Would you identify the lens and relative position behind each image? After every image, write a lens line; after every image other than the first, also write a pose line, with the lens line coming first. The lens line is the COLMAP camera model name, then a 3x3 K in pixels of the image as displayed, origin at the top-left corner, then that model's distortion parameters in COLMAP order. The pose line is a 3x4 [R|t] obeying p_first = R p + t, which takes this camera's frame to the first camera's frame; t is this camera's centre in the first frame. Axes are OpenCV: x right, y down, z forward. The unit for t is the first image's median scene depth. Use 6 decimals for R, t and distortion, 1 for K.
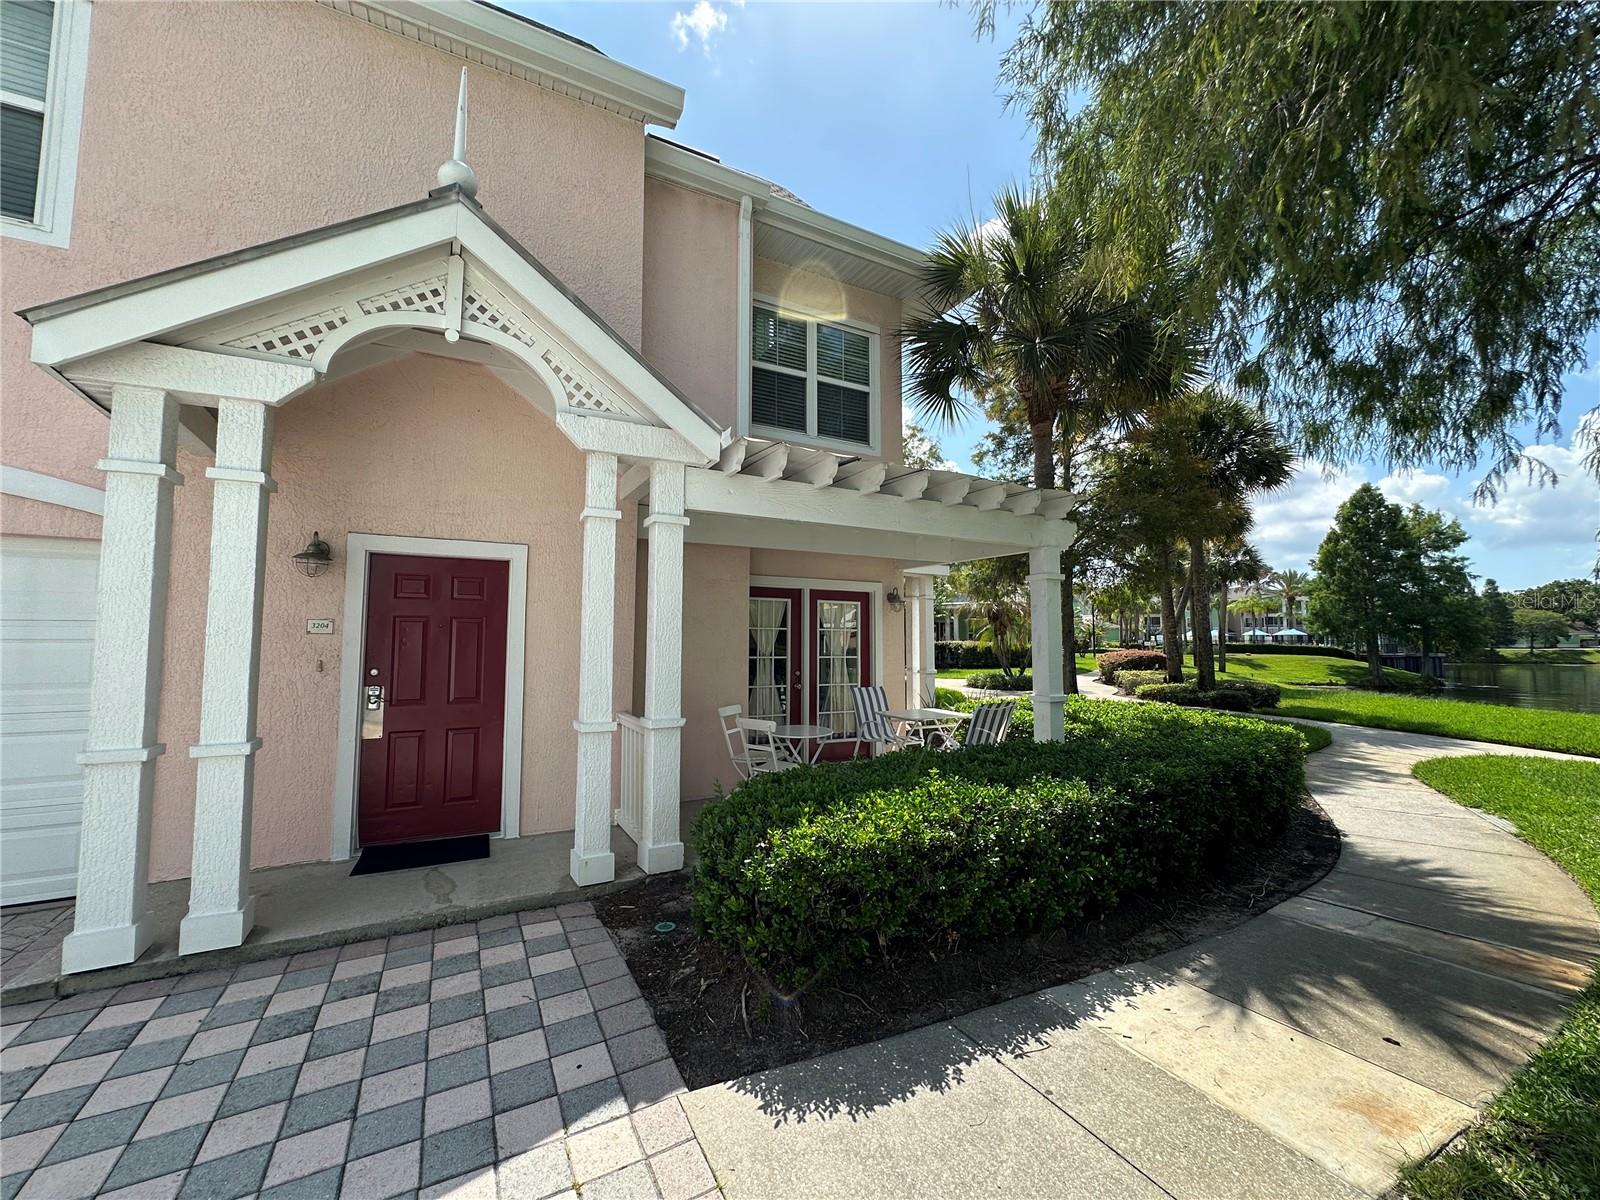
lens RADIAL K [[638.4, 0, 802.7], [0, 638.4, 600.1], [0, 0, 1]] dist [-0.004495, 0.001207]
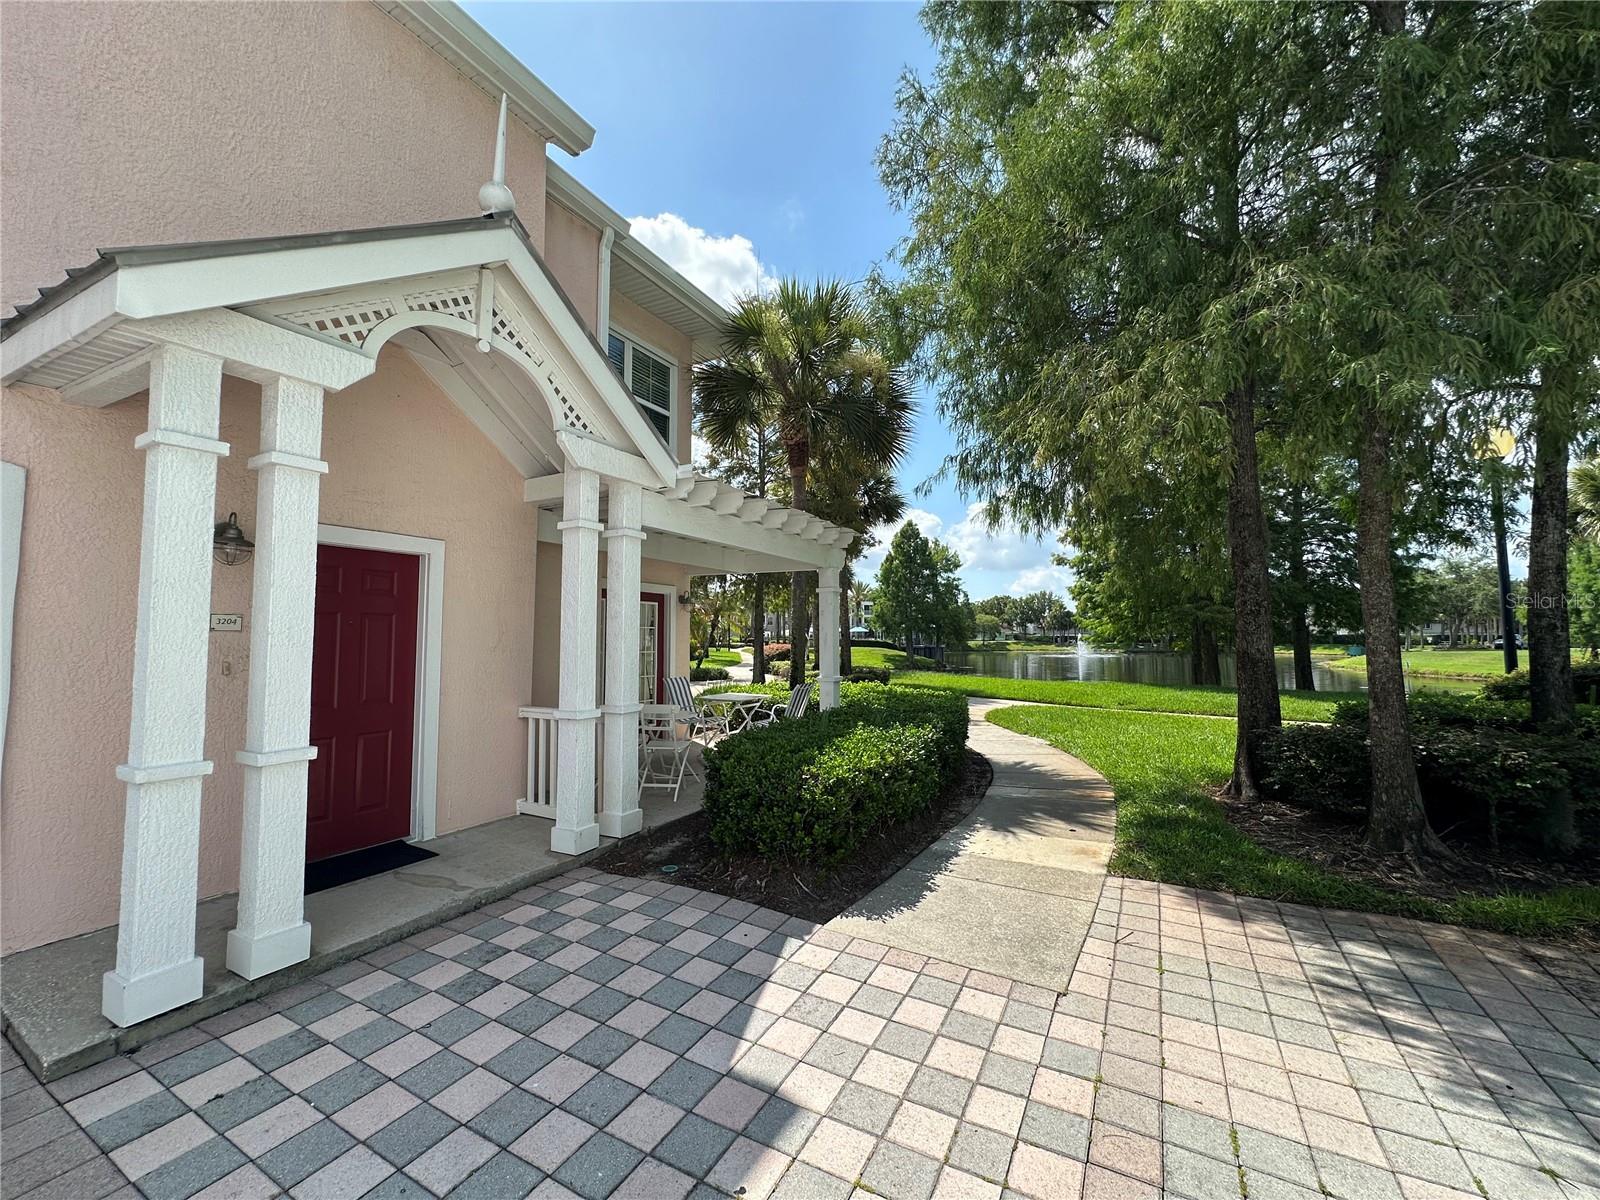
lens RADIAL K [[638.4, 0, 802.8], [0, 638.4, 600.7], [0, 0, 1]] dist [-0.004495, 0.001207]
pose [[0.834392, 0.028669, 0.550426, -0.651751], [-0.032784, 0.999460, -0.002360, -0.012654], [-0.550196, -0.016076, 0.834881, -0.158921]]
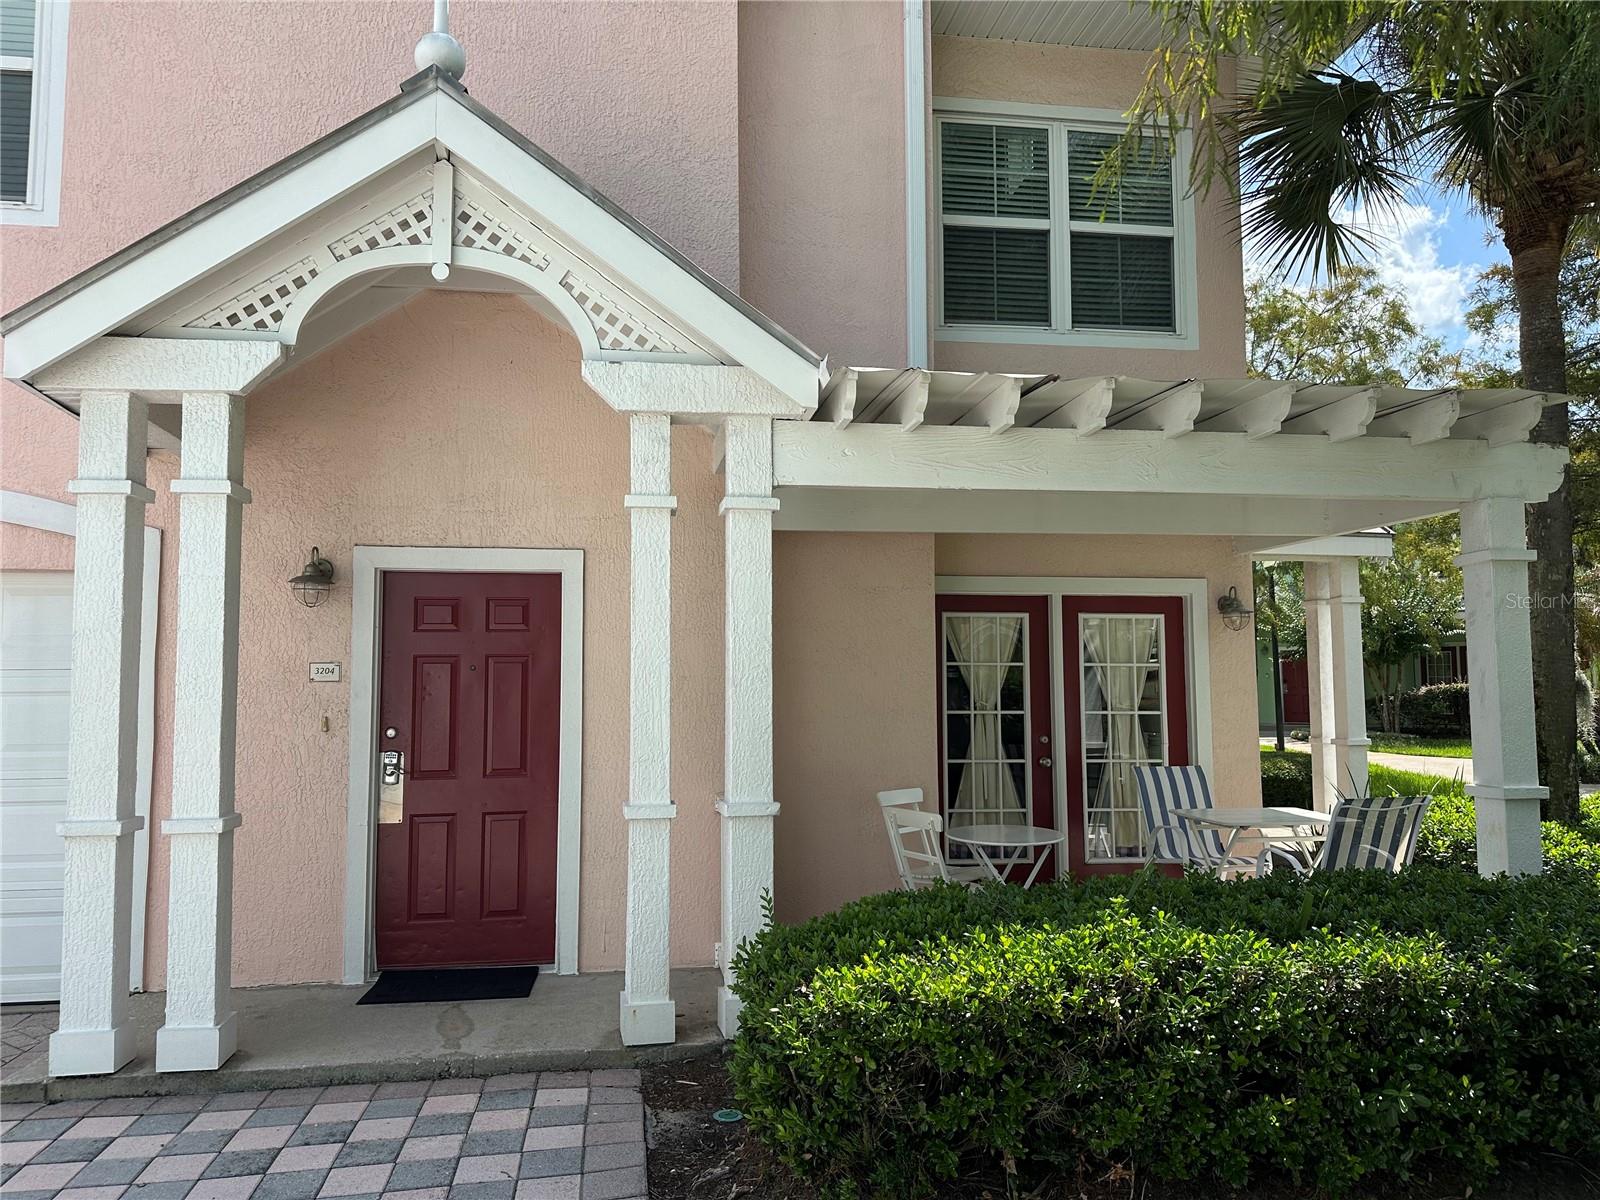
lens RADIAL K [[1125.2, 0, 798.5], [0, 1125.2, 614.7], [0, 0, 1]] dist [0.046017, -0.052257]
pose [[0.941219, -0.030186, -0.336444, 0.251583], [0.030199, 0.999530, -0.005194, -0.002786], [0.336443, -0.005271, 0.941689, -0.085184]]
